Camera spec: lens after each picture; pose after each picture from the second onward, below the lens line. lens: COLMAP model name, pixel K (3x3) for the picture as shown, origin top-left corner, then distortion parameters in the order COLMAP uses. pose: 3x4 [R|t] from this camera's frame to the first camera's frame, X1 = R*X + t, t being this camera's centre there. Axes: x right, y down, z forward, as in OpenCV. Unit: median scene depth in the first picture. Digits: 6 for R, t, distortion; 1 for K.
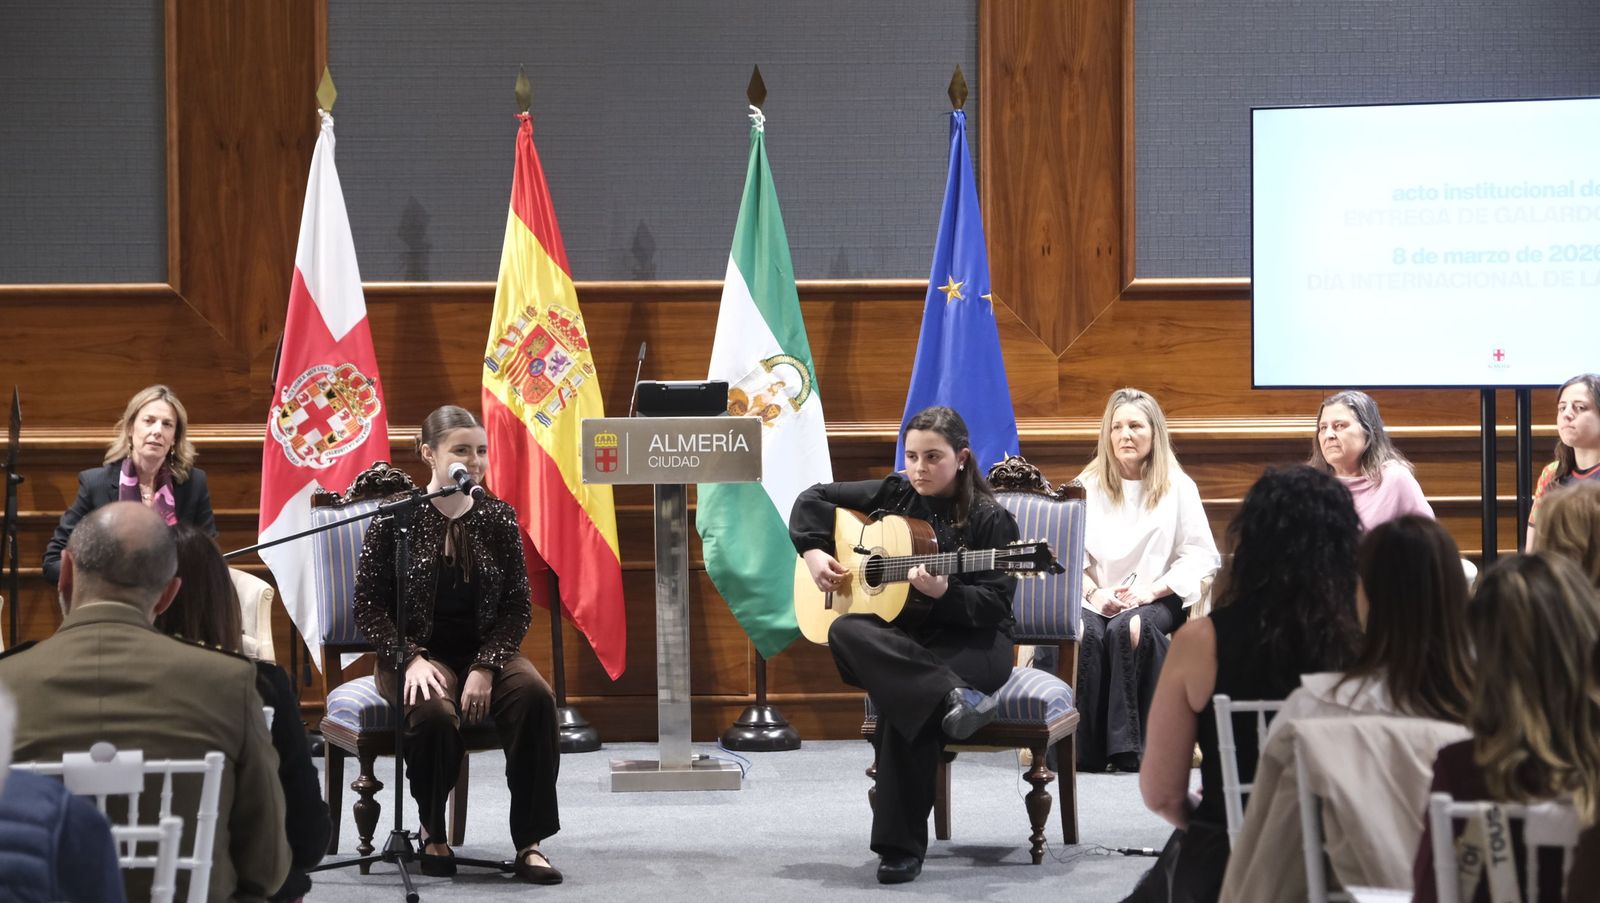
lens RADIAL K [[3802.0, 0, 838.5], [0, 3802.0, 484.5], [0, 0, 1]] dist [0.022608, 1.367784]
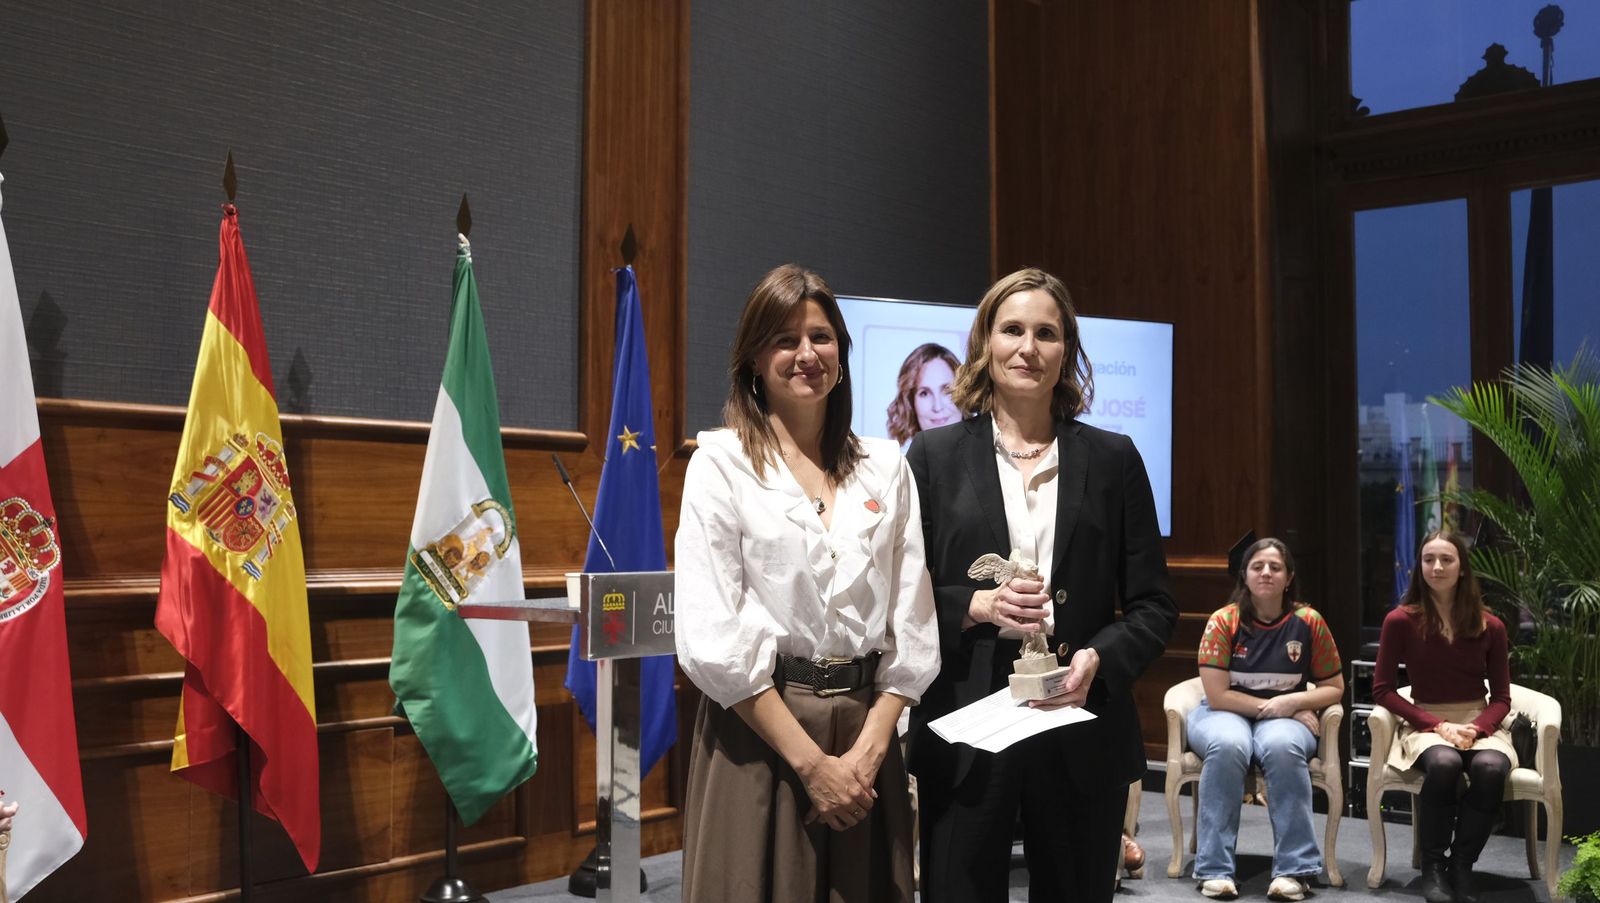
lens RADIAL K [[1570.0, 0, 809.9], [0, 1570.0, 454.4], [0, 0, 1]] dist [-0.036298, 0.037102]
pose [[0.708209, 0.042045, 0.704749, -0.232492], [0.012084, 0.997357, -0.071645, -0.016340], [-0.705899, 0.059256, 0.705830, 0.667830]]
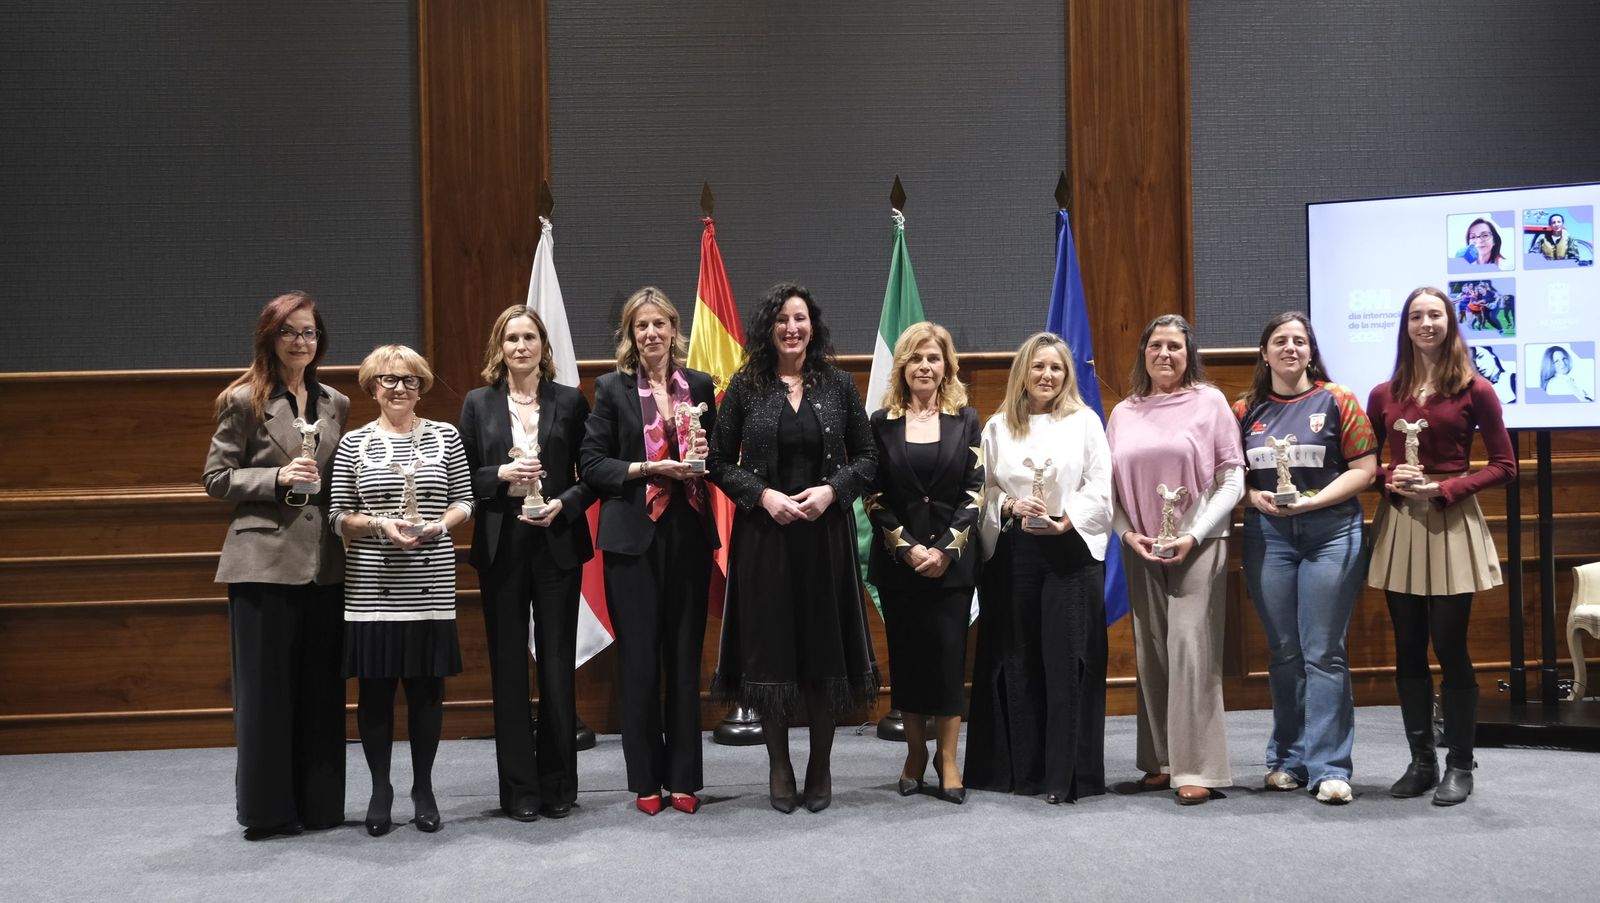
lens RADIAL K [[1570.0, 0, 809.9], [0, 1570.0, 454.4], [0, 0, 1]] dist [-0.036298, 0.037102]
pose [[0.999739, -0.015585, -0.016734, -0.042605], [0.015257, 0.999693, -0.019535, -0.011494], [0.017033, 0.019274, 0.999669, 0.498494]]
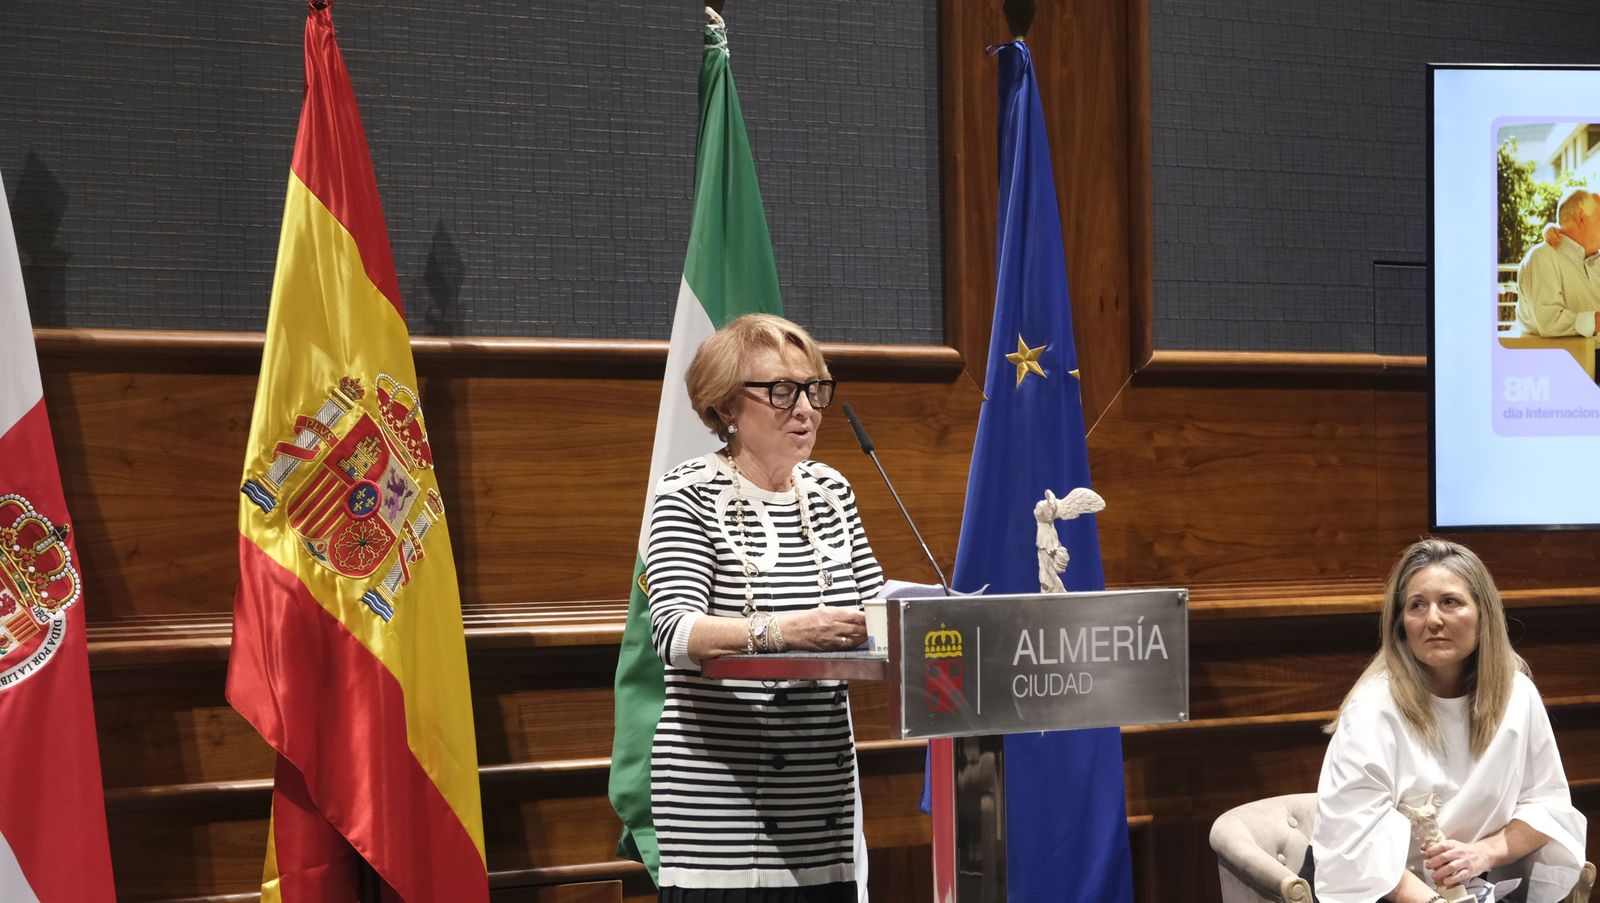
lens RADIAL K [[3802.0, 0, 838.5], [0, 3802.0, 484.5], [0, 0, 1]] dist [0.022608, 1.367784]
pose [[0.845226, -0.001811, 0.534405, -0.291533], [0.025800, 0.998967, -0.037420, -0.012652], [-0.533785, 0.045416, 0.844400, 0.543921]]
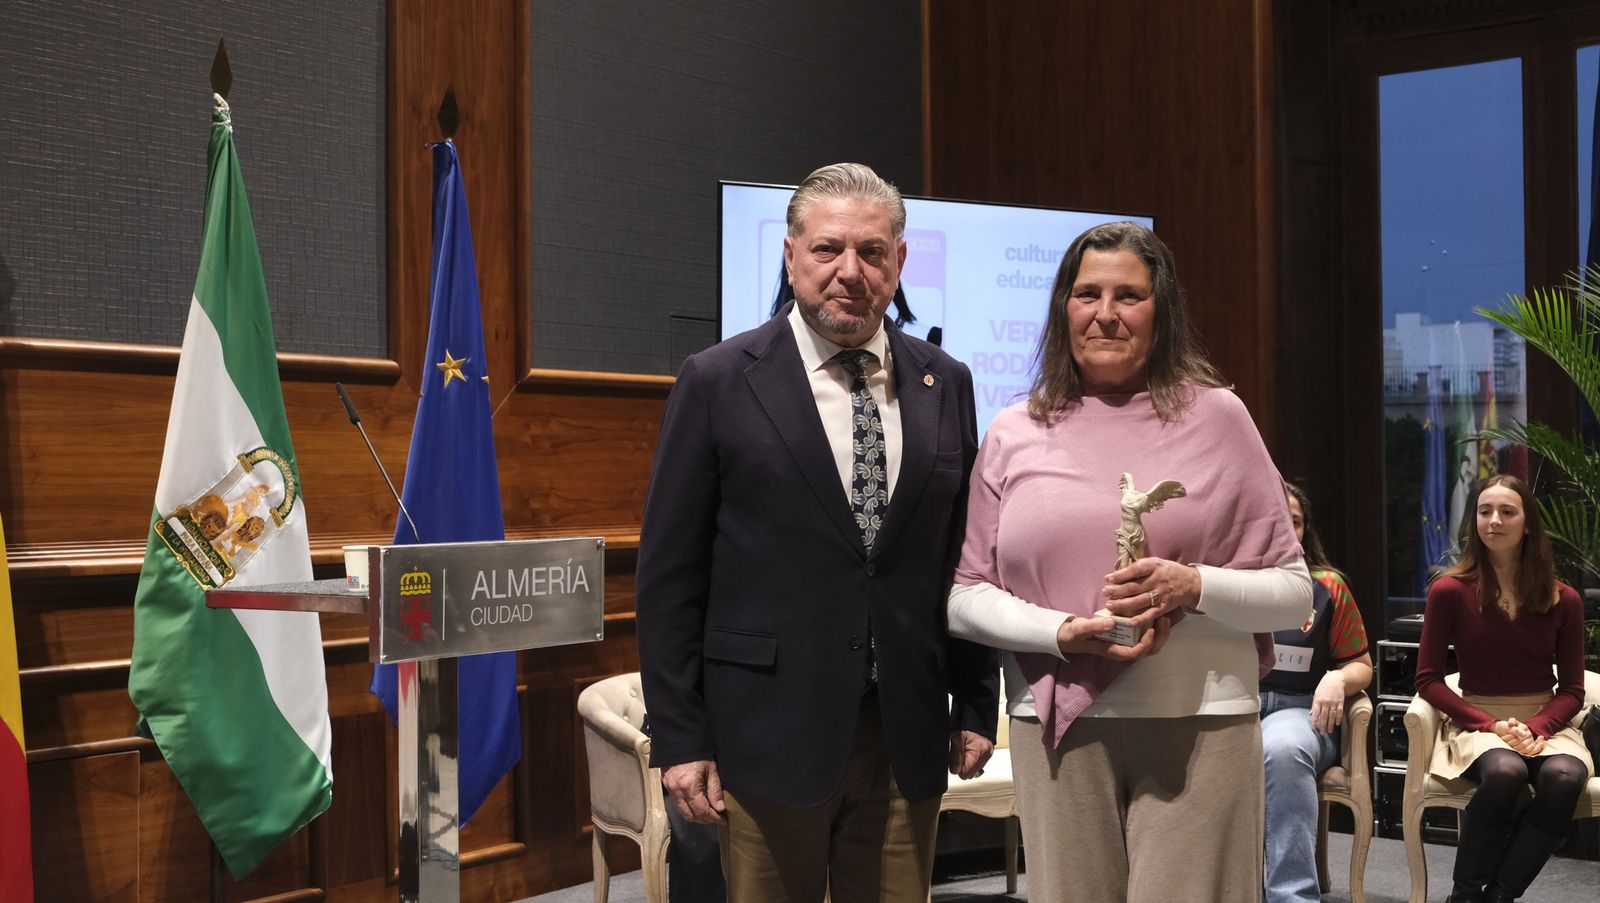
lens RADIAL K [[1894.1, 0, 816.3], [0, 1894.1, 456.4], [0, 0, 1]] dist [0.011819, -0.001289]
pose [[0.667829, 0.011402, 0.744227, -0.209290], [0.024020, 0.999032, -0.036860, -0.016848], [-0.743927, 0.042492, 0.666908, 0.685268]]
